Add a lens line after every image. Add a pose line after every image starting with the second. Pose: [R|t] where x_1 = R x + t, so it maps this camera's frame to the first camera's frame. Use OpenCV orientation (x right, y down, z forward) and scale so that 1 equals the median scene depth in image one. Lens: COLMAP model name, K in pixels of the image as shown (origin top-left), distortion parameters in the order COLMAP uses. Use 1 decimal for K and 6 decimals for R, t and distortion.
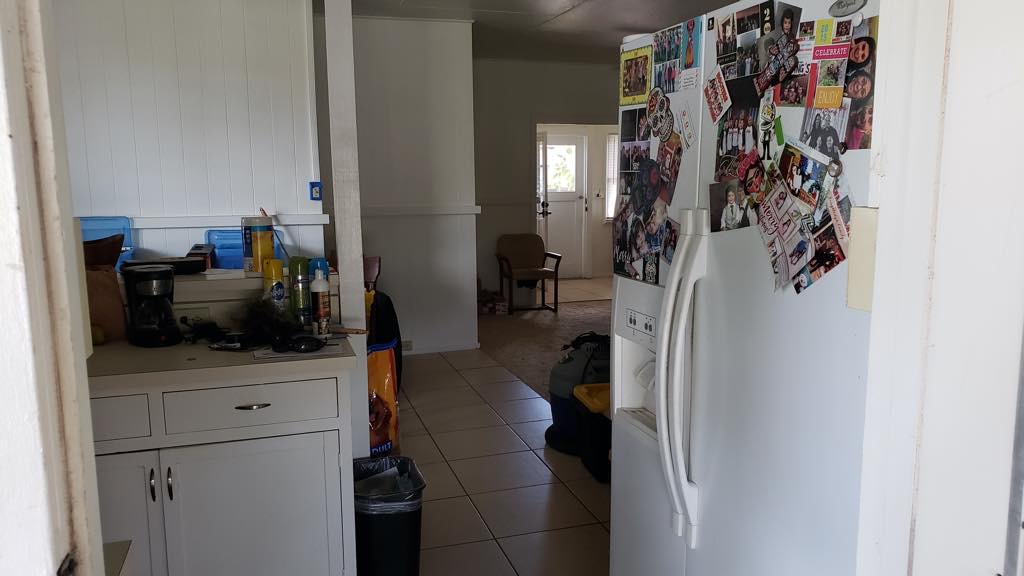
lens RADIAL K [[783.6, 0, 512.8], [0, 783.6, 287.8], [0, 0, 1]] dist [0.032446, -0.013085]
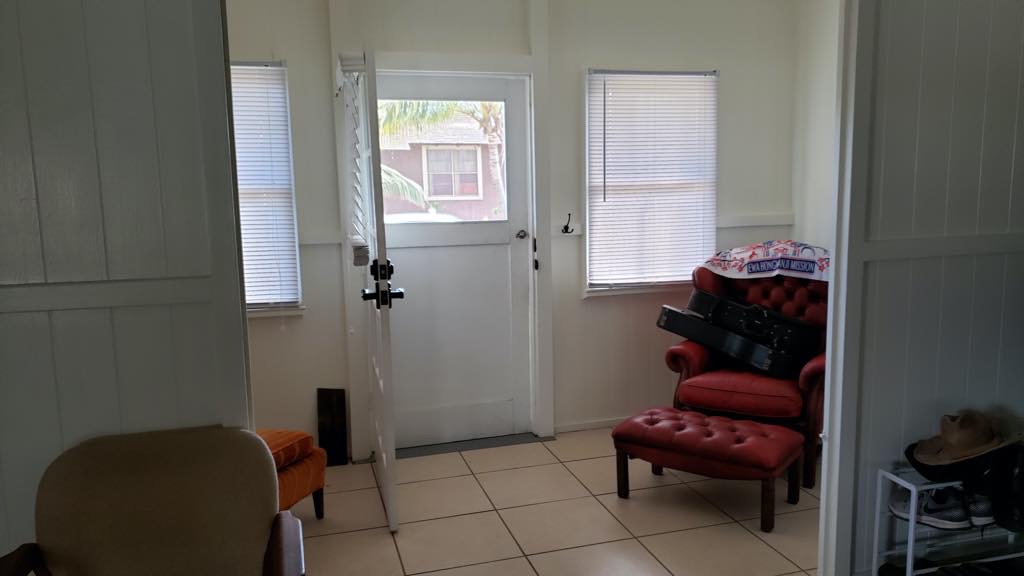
lens RADIAL K [[783.6, 0, 513.5], [0, 783.6, 291.4], [0, 0, 1]] dist [0.032446, -0.013085]
pose [[0.999428, -0.003319, -0.033650, 0.095916], [0.003258, 0.999993, -0.001879, -0.086365], [0.033656, 0.001768, 0.999432, 0.606472]]
